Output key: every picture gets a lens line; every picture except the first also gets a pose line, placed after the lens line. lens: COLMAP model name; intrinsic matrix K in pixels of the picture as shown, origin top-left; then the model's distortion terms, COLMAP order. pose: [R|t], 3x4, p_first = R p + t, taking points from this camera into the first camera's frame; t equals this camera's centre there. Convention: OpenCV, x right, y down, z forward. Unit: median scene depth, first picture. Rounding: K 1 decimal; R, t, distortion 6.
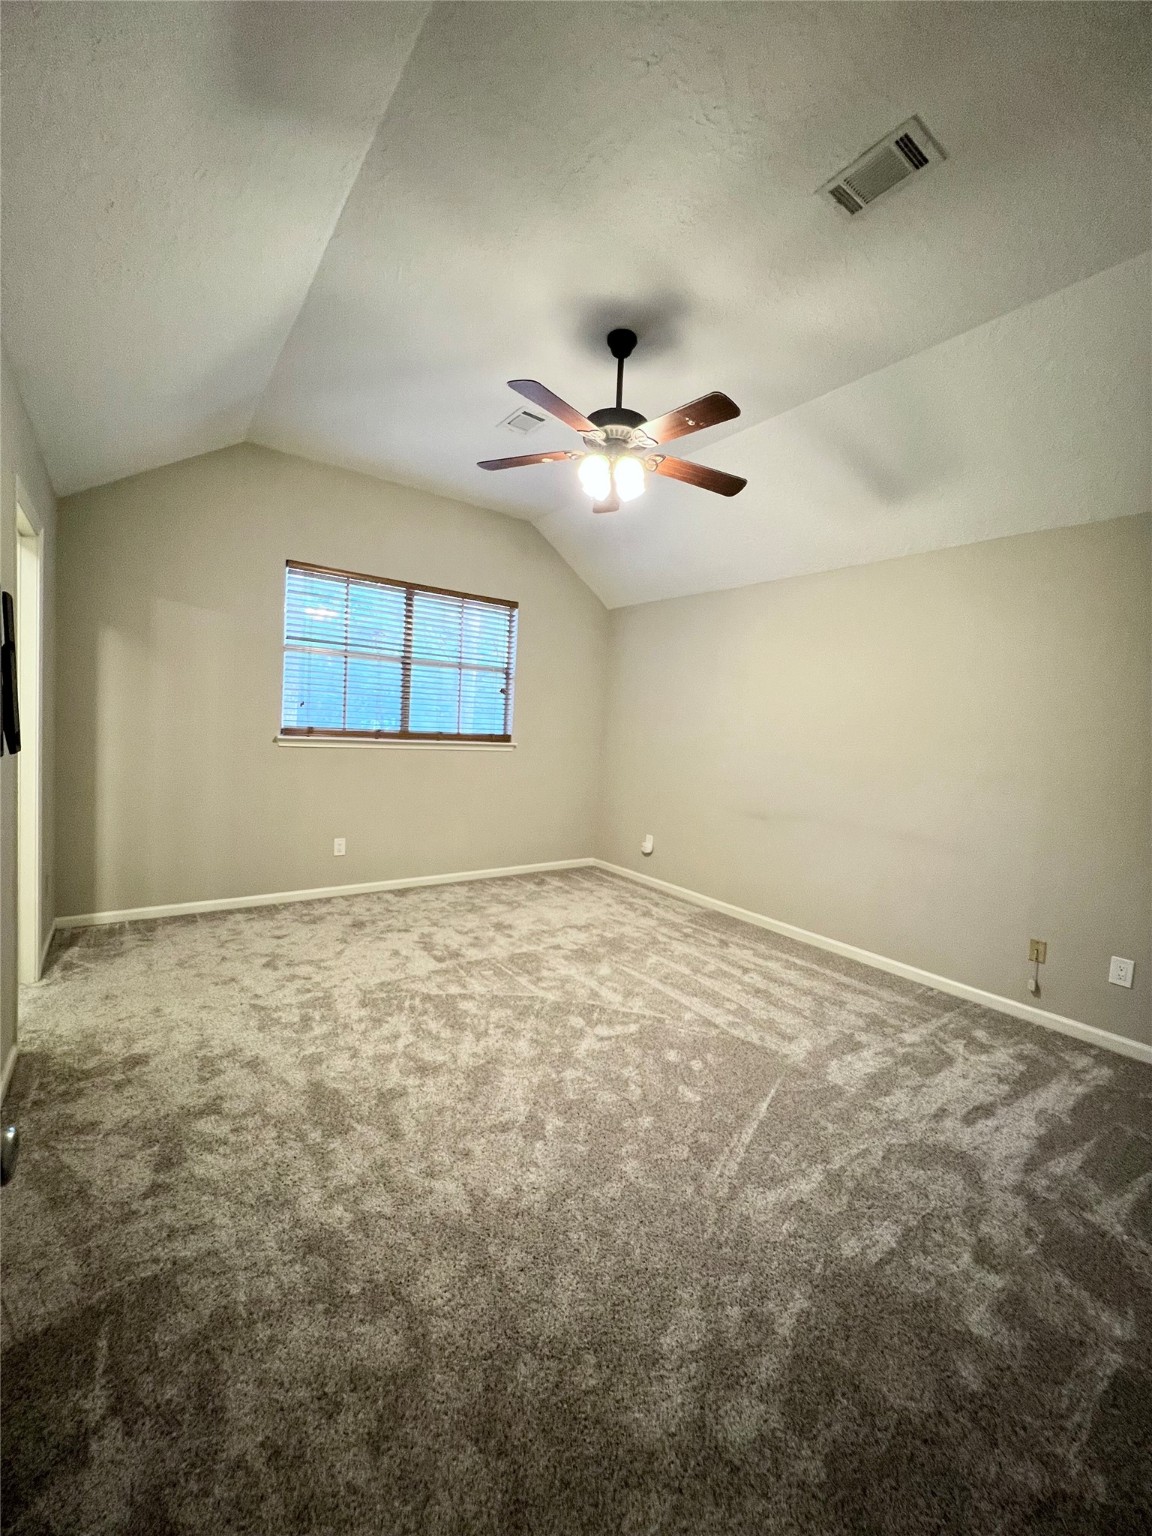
lens RADIAL K [[616.6, 0, 572.8], [0, 616.6, 768.1], [0, 0, 1]] dist [0.000307, 0.000094]
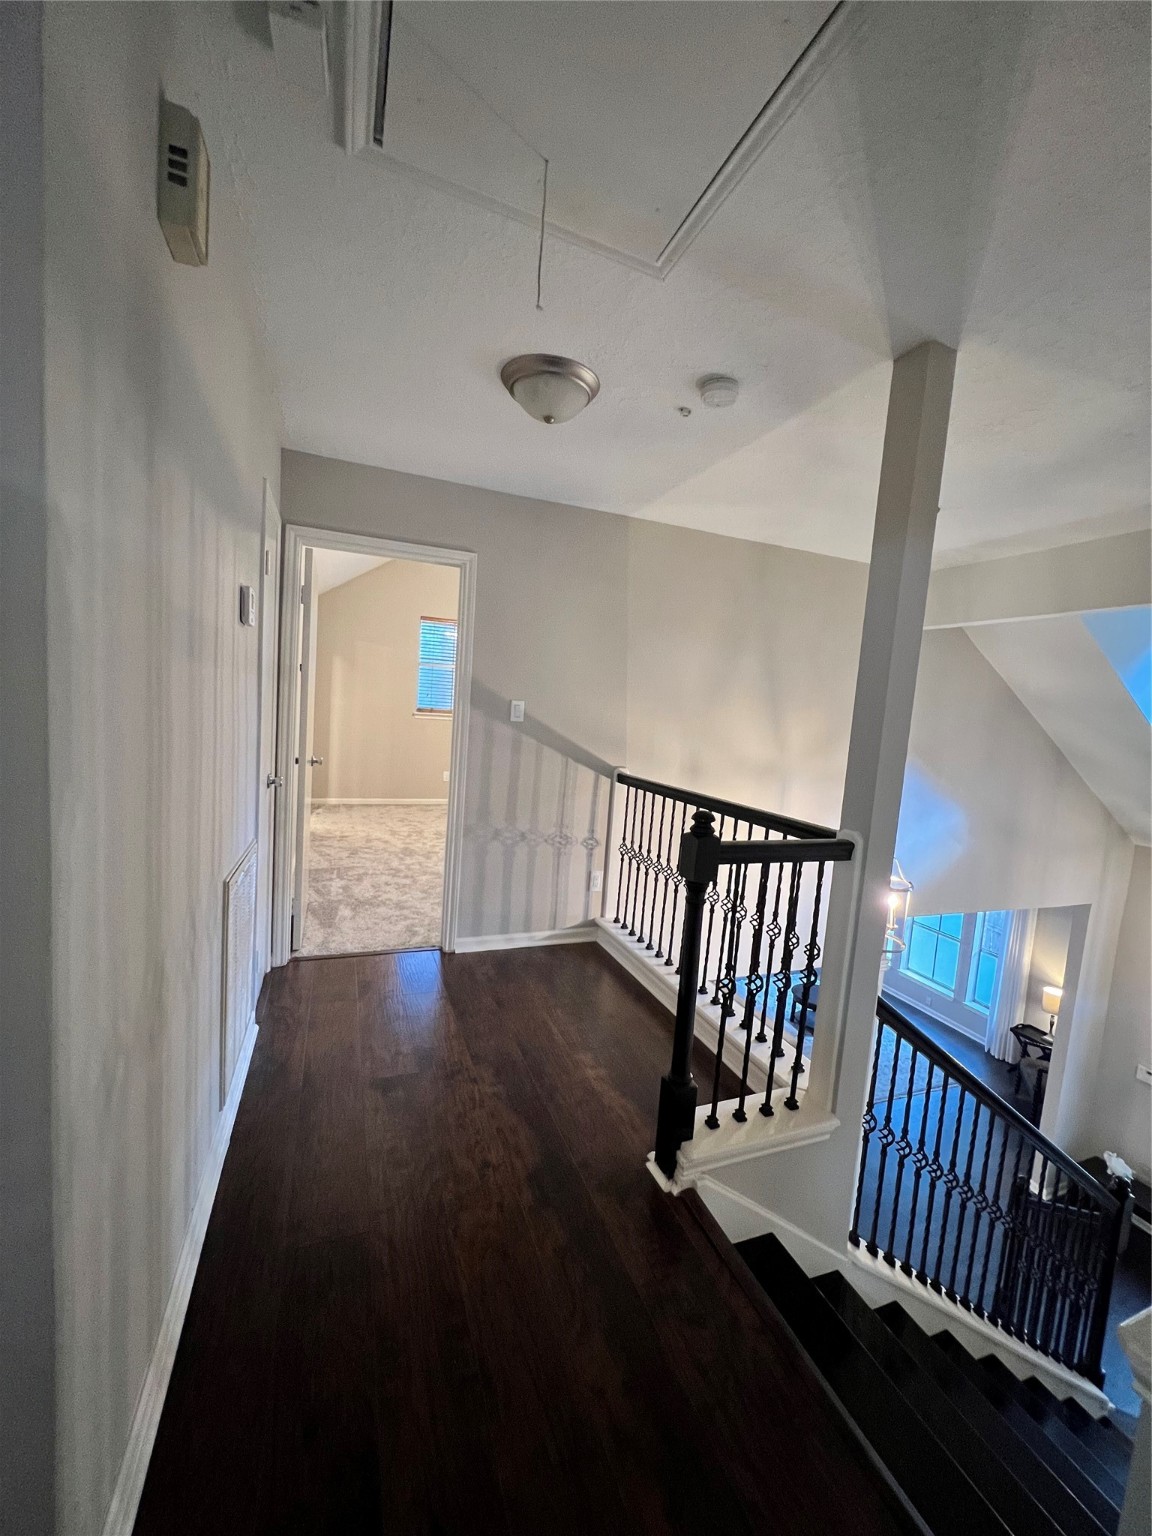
lens RADIAL K [[616.6, 0, 576.6], [0, 616.6, 771.4], [0, 0, 1]] dist [0.000307, 0.000094]
pose [[0.965963, 0.040126, -0.255551, 0.575534], [-0.035401, 0.999107, 0.023065, 0.080261], [0.256248, -0.013233, 0.966520, -0.811511]]
